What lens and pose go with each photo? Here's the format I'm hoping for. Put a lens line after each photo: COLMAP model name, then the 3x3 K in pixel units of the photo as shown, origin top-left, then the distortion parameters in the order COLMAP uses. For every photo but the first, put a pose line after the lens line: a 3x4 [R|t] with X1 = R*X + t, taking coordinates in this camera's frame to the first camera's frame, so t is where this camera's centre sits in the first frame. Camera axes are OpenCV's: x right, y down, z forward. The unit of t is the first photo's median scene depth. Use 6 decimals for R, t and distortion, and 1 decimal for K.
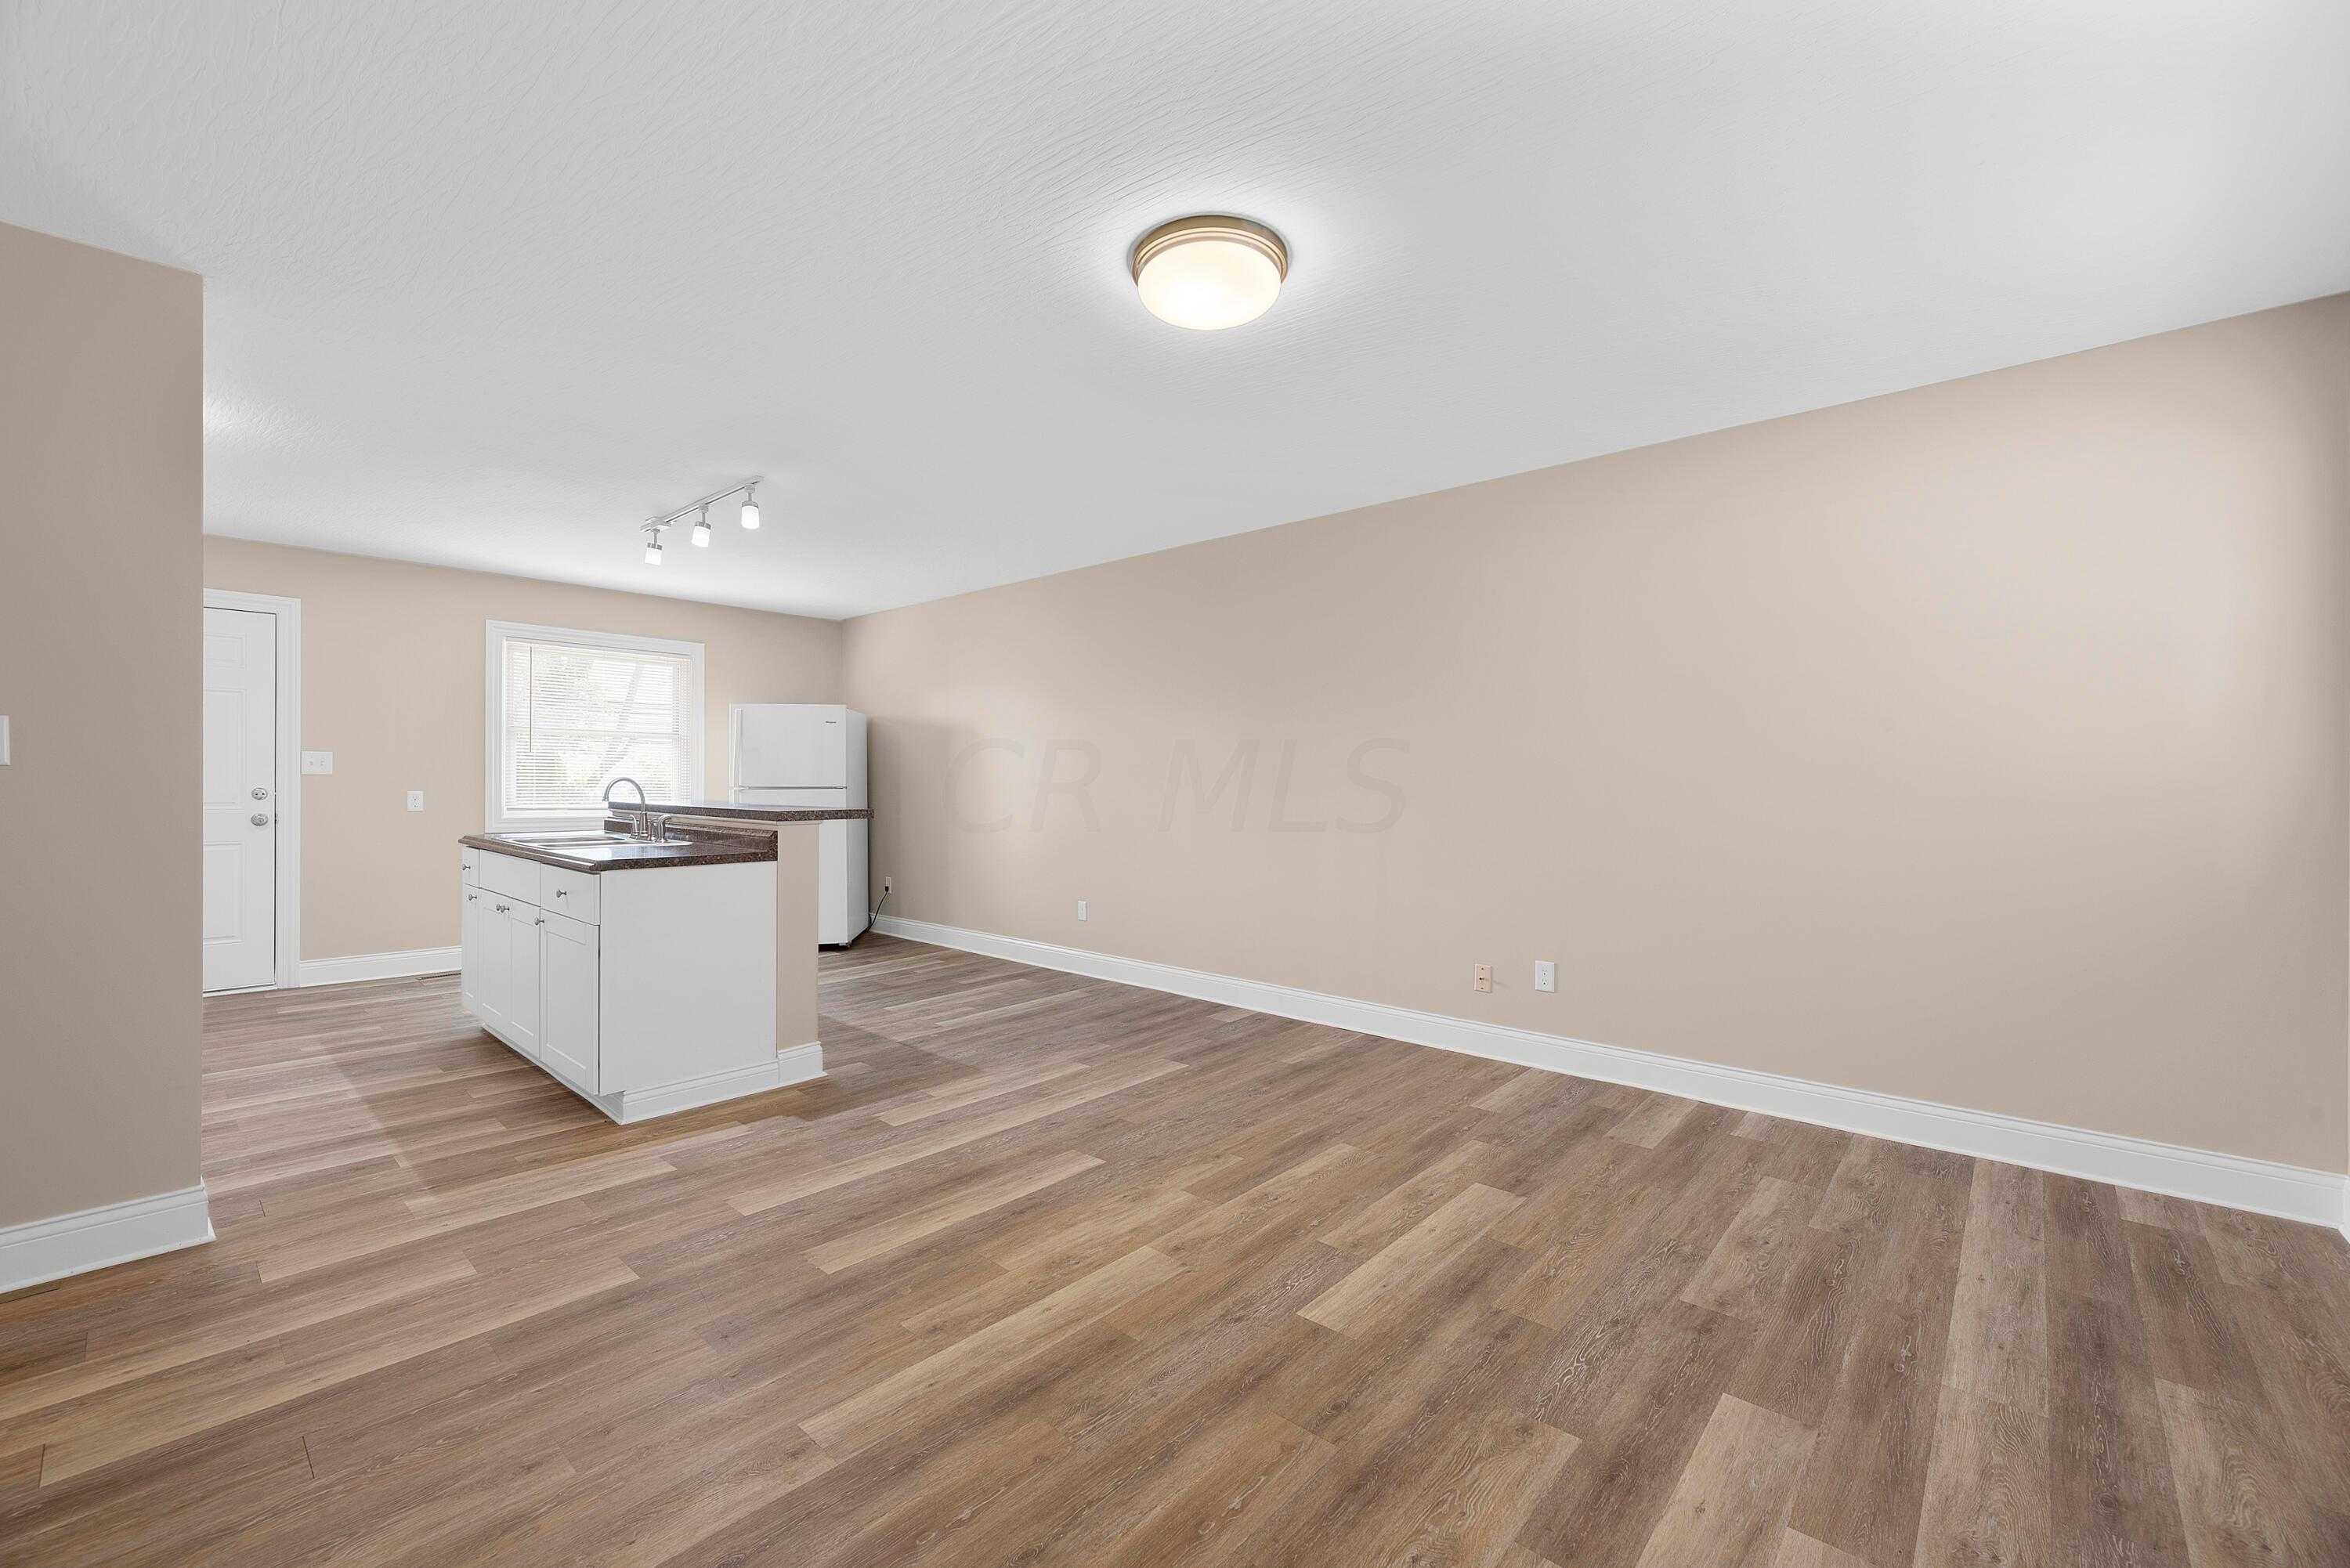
lens RADIAL K [[949.1, 0, 1150.7], [0, 949.1, 779.8], [0, 0, 1]] dist [-0.001581, -0.000147]
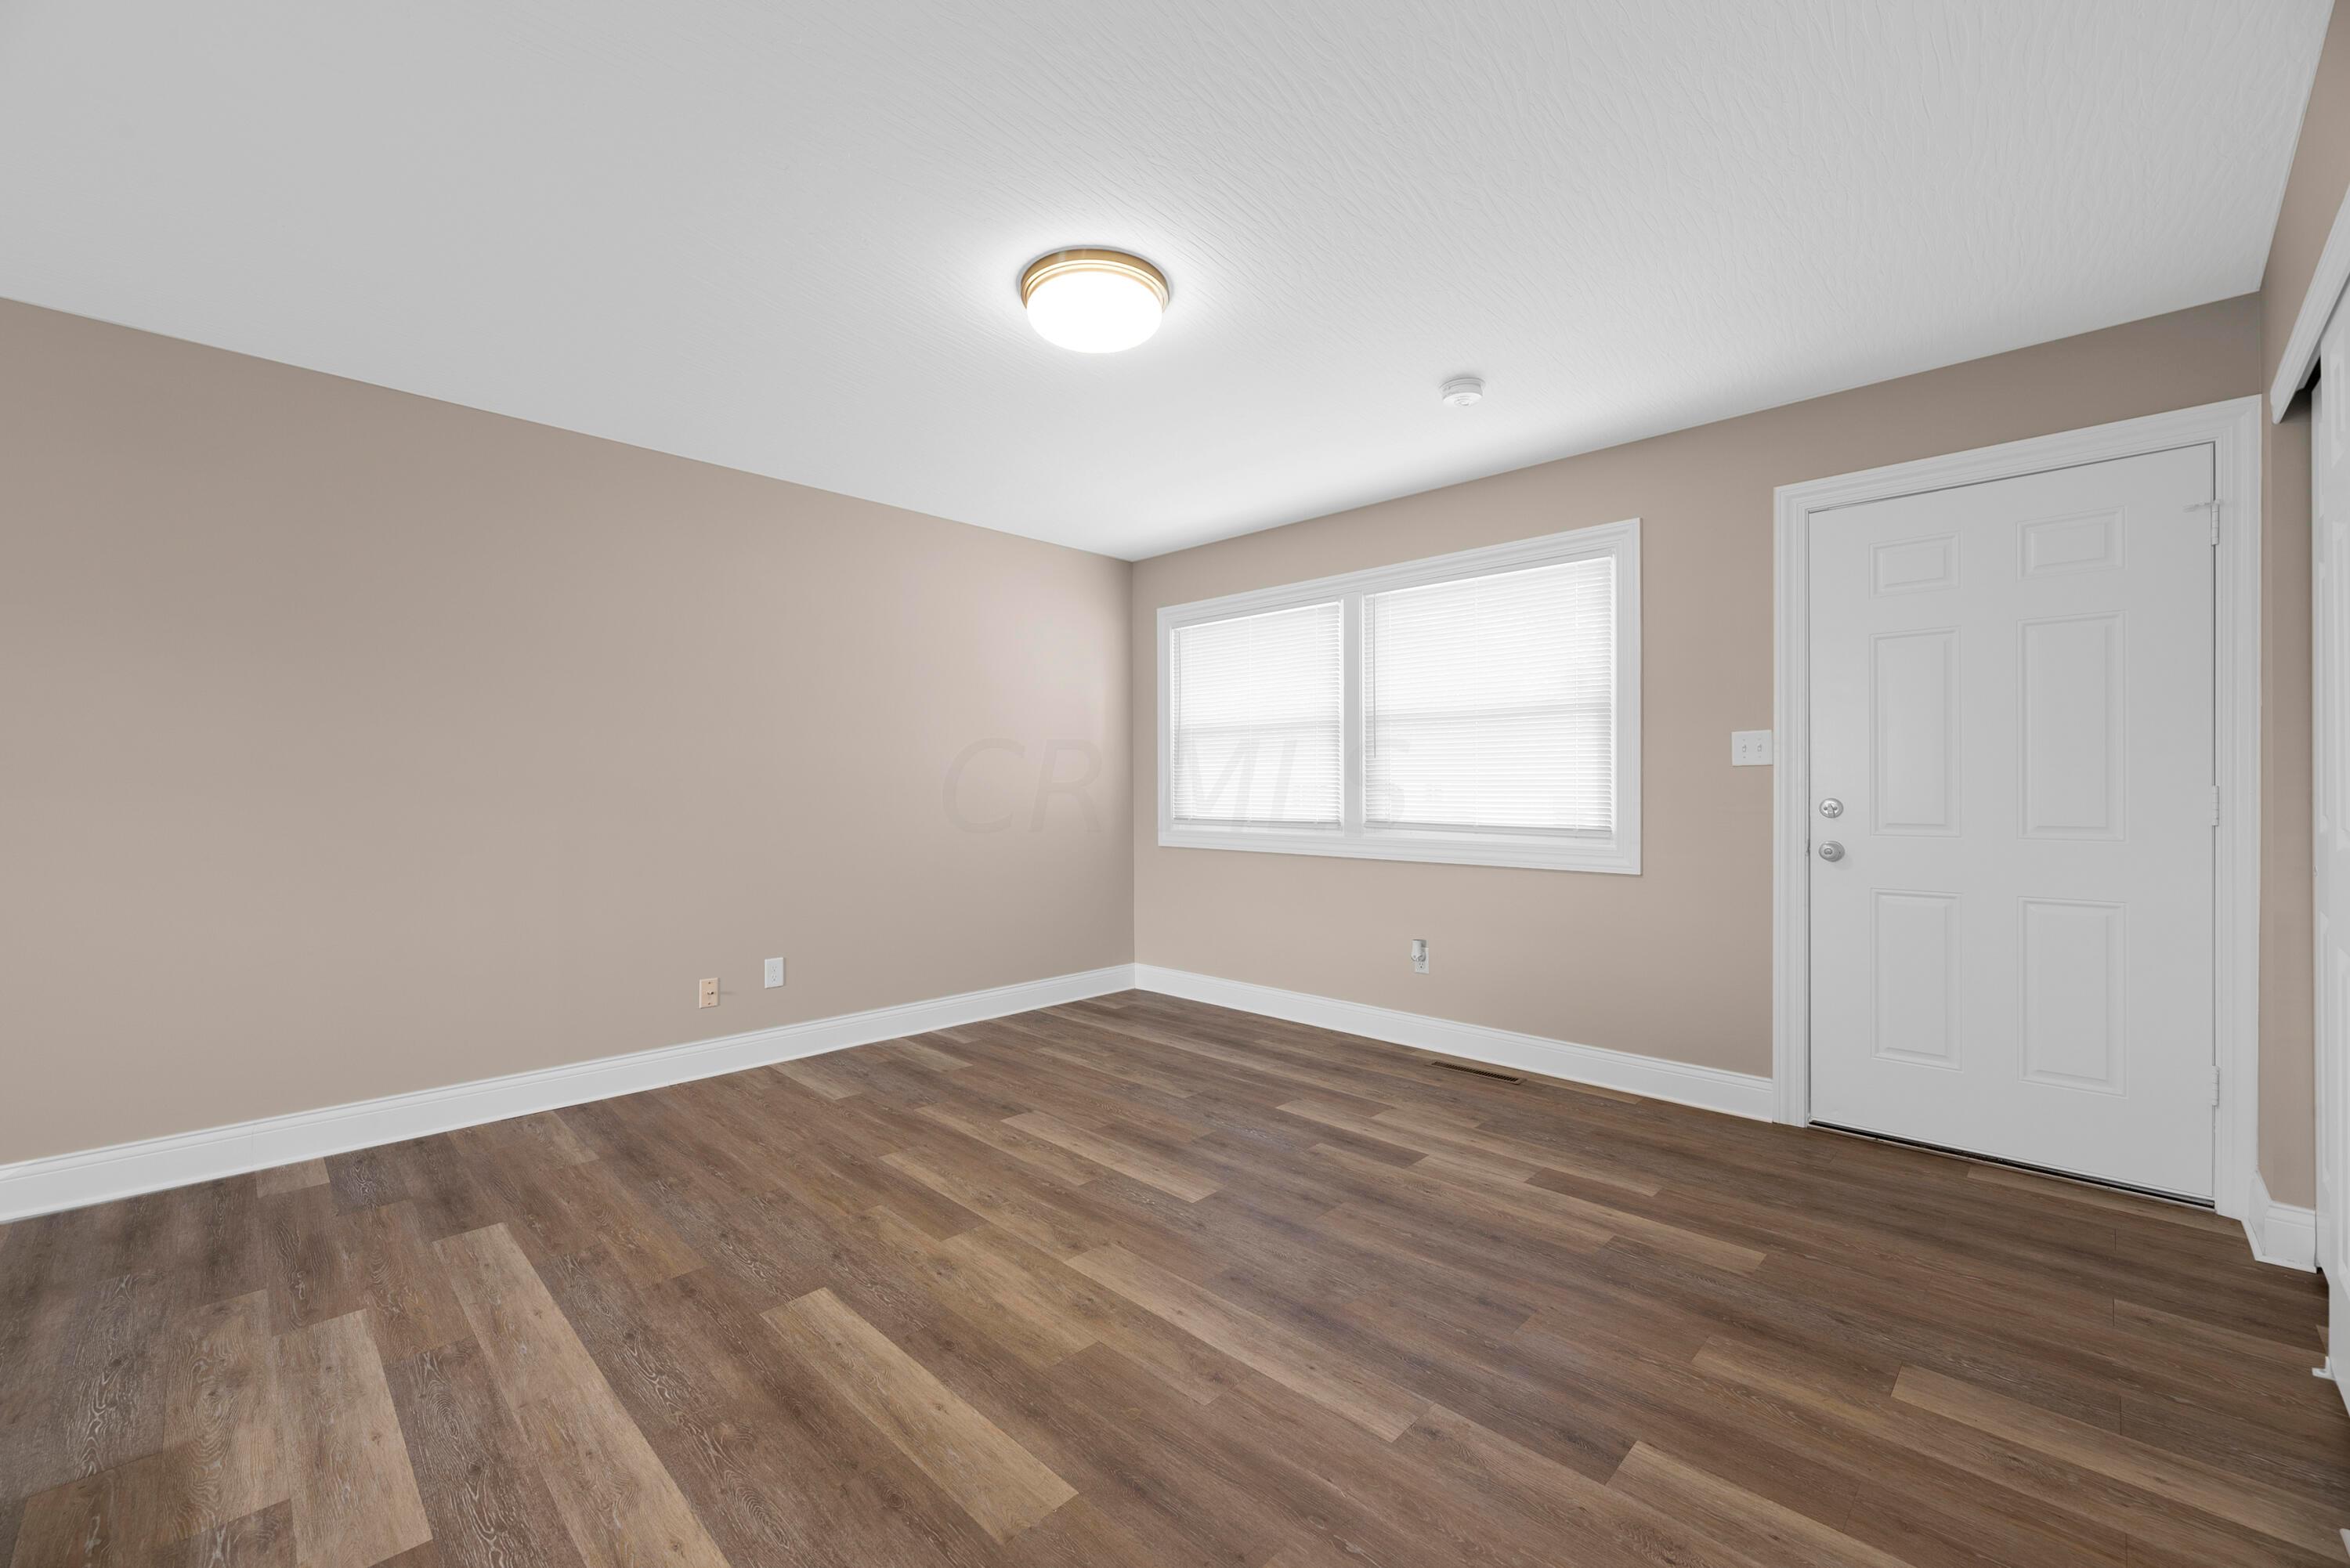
lens RADIAL K [[964.3, 0, 1172.0], [0, 964.3, 790.4], [0, 0, 1]] dist [-0.002087, -0.000229]
pose [[0.023558, -0.004481, 0.999712, -0.827268], [-0.001888, 0.999988, 0.004527, 0.005818], [-0.999721, -0.001994, 0.023549, 0.732371]]
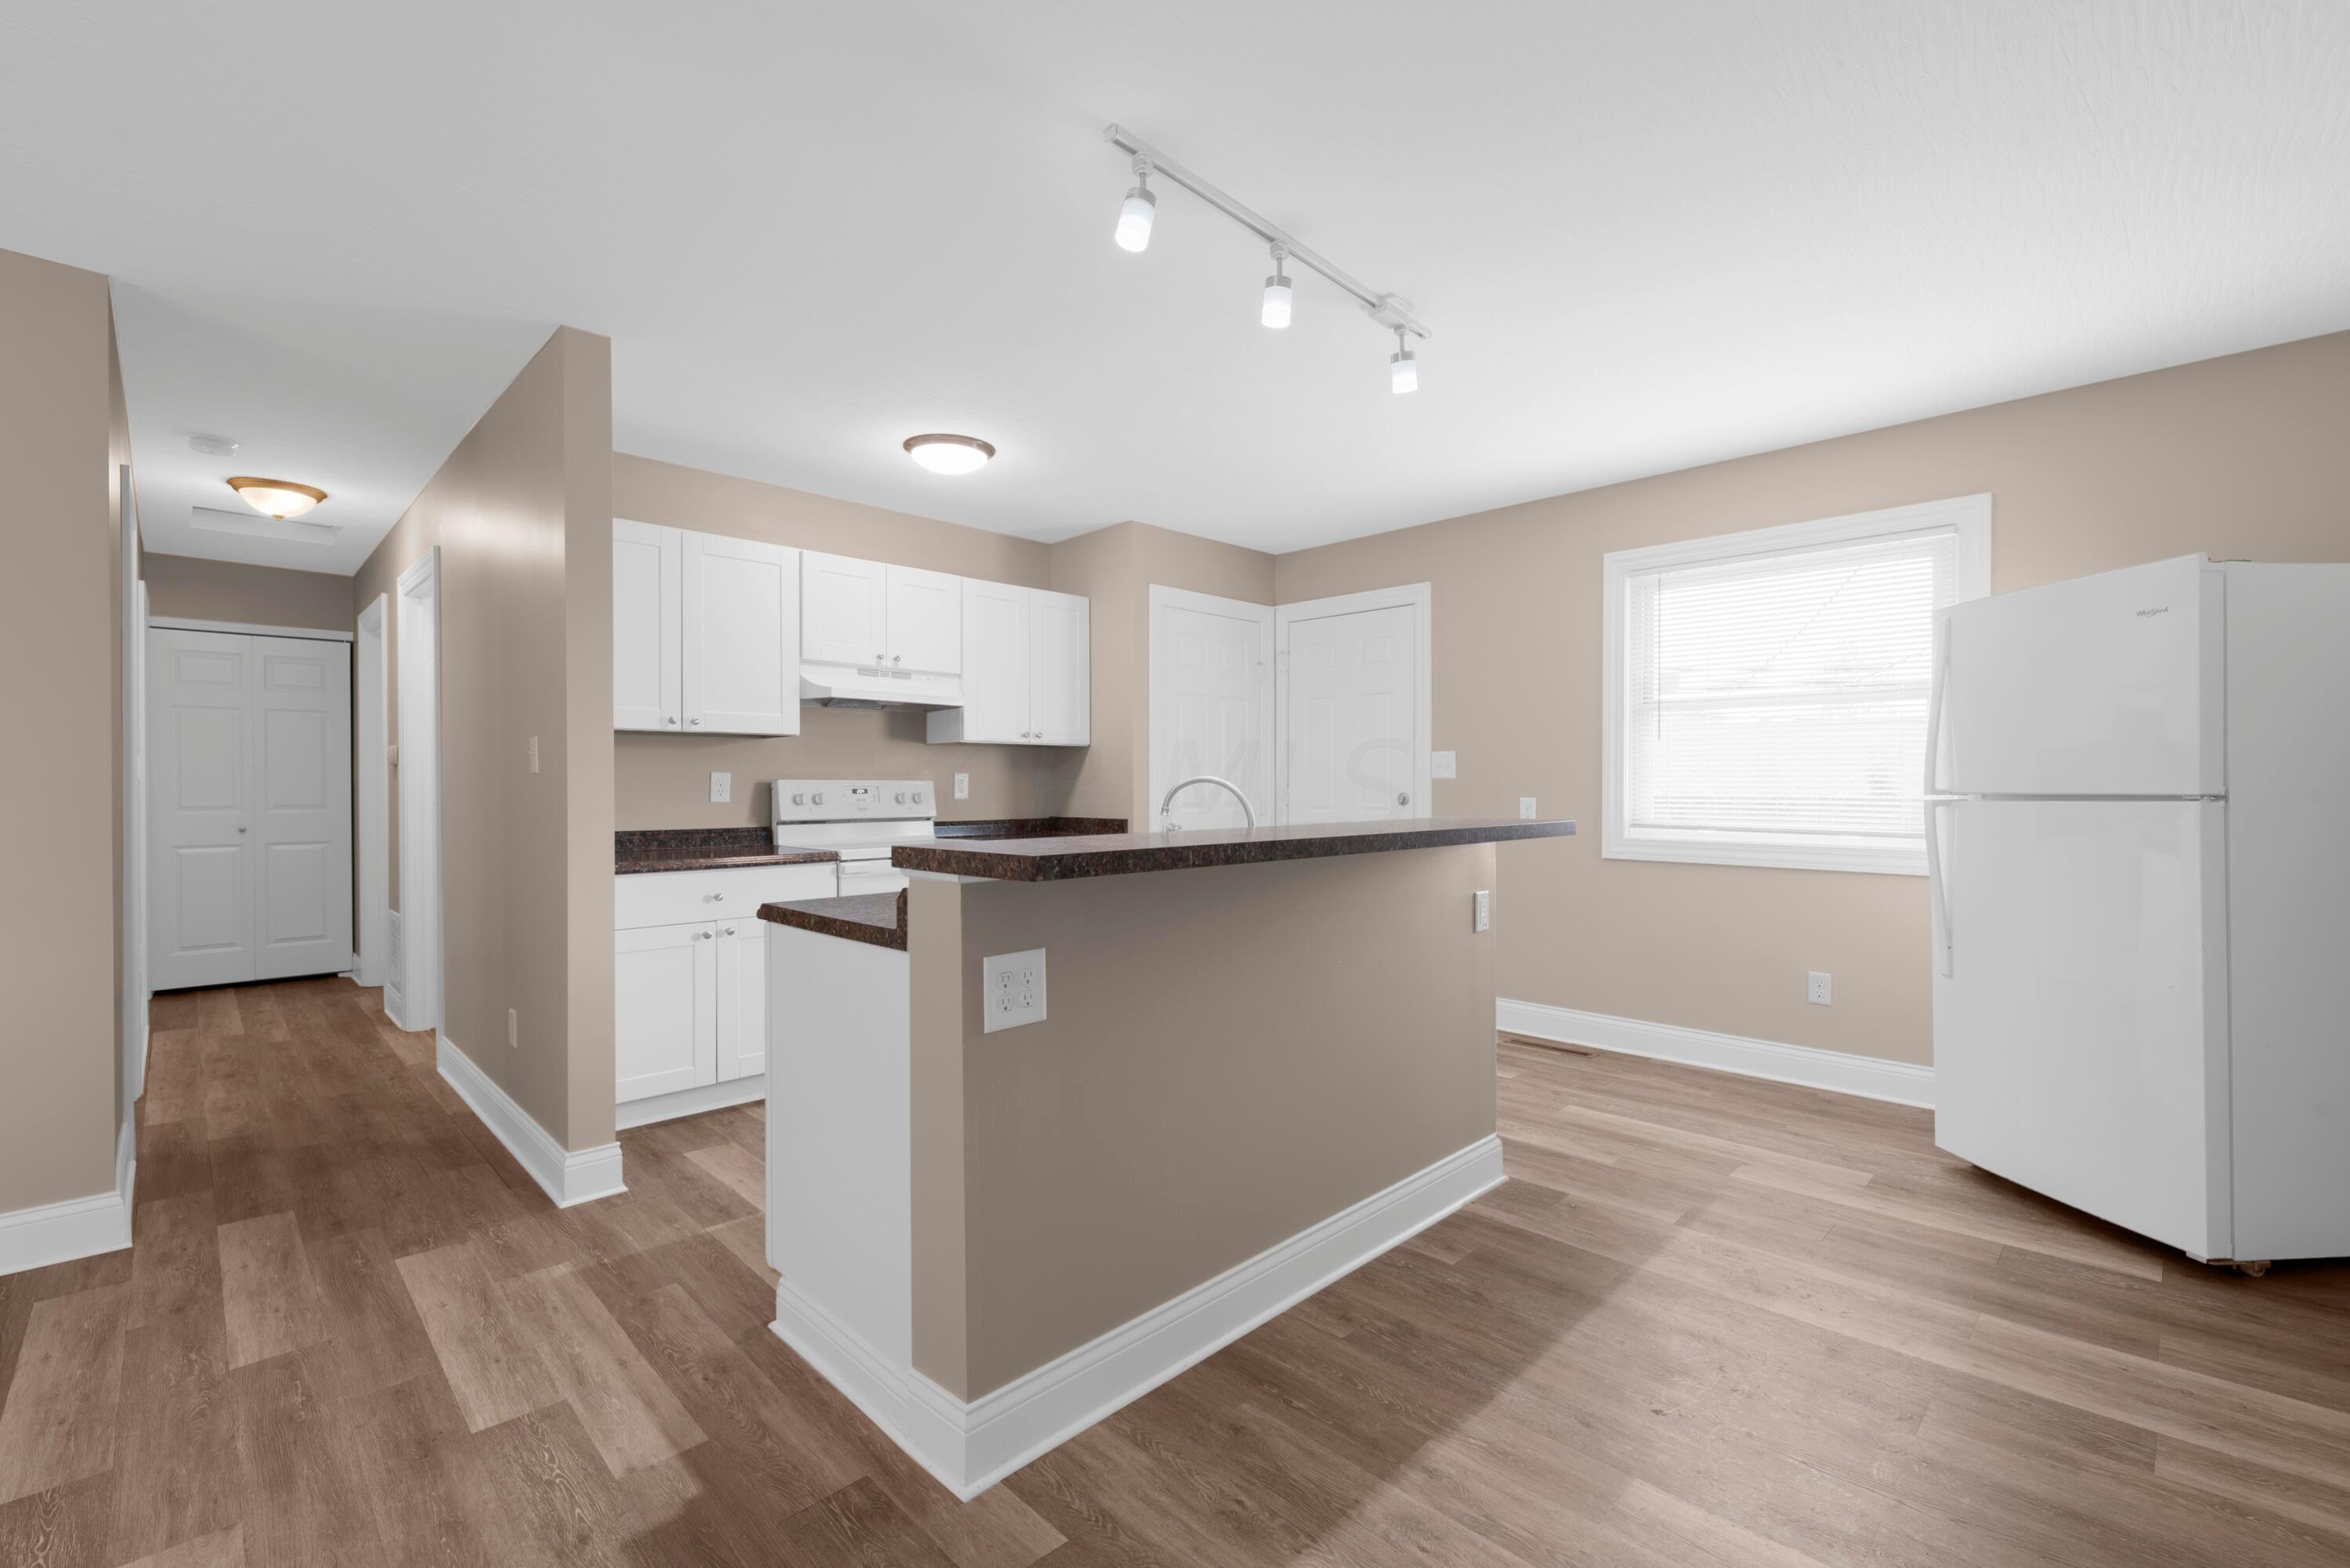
lens RADIAL K [[1008.8, 0, 1158.4], [0, 1008.8, 793.0], [0, 0, 1]] dist [0.001191, -0.000589]
pose [[-0.039915, 0.002989, -0.999199, 0.118195], [0.004231, 0.999987, 0.002822, 0.009140], [0.999194, -0.004115, -0.039928, 1.488058]]
